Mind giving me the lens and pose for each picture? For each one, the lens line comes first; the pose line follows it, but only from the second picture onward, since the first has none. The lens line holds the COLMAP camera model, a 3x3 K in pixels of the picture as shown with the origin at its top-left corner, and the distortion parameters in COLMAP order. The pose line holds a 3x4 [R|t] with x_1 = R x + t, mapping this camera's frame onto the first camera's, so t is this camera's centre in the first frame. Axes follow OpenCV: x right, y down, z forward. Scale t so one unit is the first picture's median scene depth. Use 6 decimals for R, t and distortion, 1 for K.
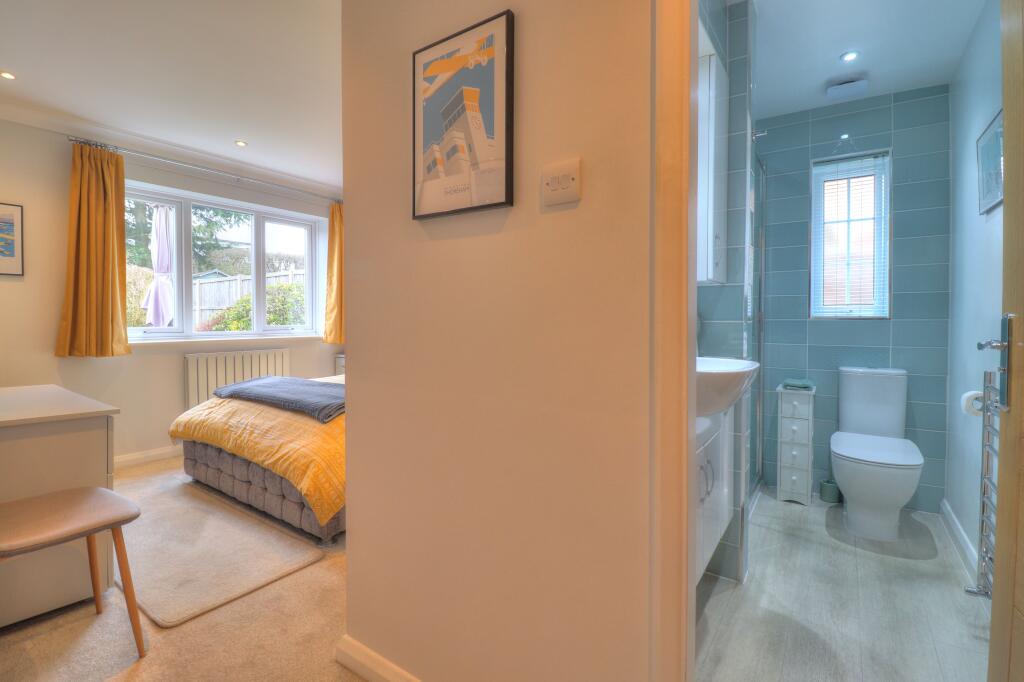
lens RADIAL K [[465.8, 0, 515.8], [0, 465.8, 331.0], [0, 0, 1]] dist [-0.020928, -0.005071]
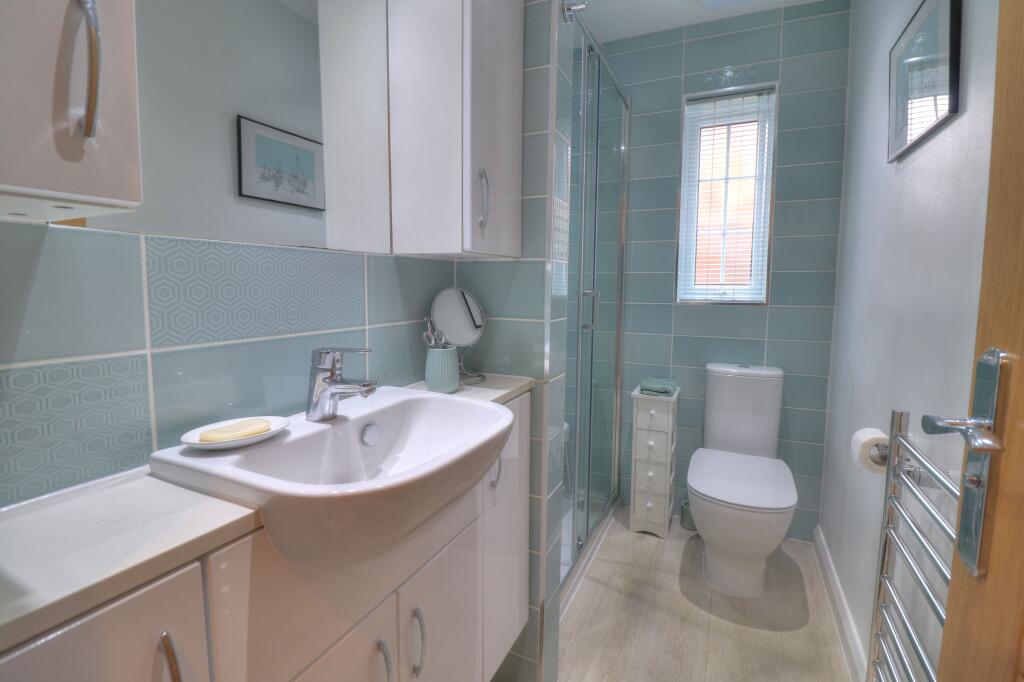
lens RADIAL K [[465.8, 0, 513.5], [0, 465.8, 333.2], [0, 0, 1]] dist [-0.020928, -0.005071]
pose [[0.985441, -0.010579, 0.169688, 0.245509], [-0.002141, 0.997211, 0.074600, -0.035447], [-0.170004, -0.073877, 0.982670, 0.281984]]
